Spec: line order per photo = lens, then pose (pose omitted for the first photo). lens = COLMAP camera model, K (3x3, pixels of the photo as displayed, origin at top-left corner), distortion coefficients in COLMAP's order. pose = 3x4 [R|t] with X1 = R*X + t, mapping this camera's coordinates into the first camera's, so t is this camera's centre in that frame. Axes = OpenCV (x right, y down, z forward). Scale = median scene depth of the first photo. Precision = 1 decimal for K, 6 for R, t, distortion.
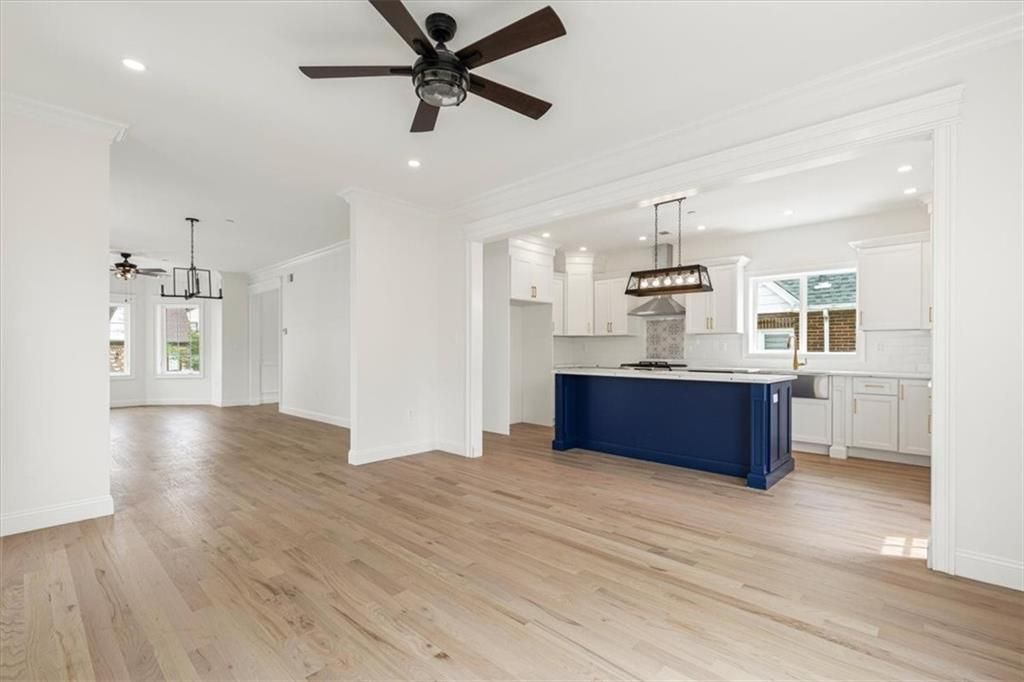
lens RADIAL K [[459.1, 0, 510.1], [0, 459.1, 346.7], [0, 0, 1]] dist [0.000344, -0.000046]
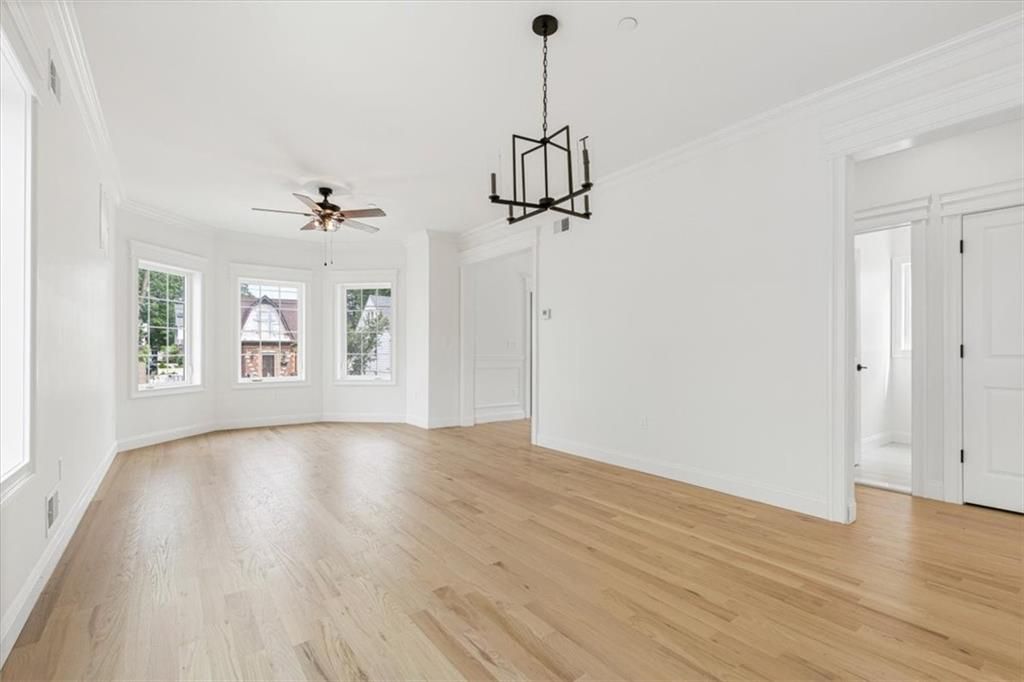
lens RADIAL K [[459.1, 0, 517.8], [0, 459.1, 347.3], [0, 0, 1]] dist [0.000344, -0.000046]
pose [[0.986008, 0.001601, -0.166691, -0.470270], [-0.002272, 0.999990, -0.003831, 0.014467], [0.166683, 0.004156, 0.986002, 0.425346]]
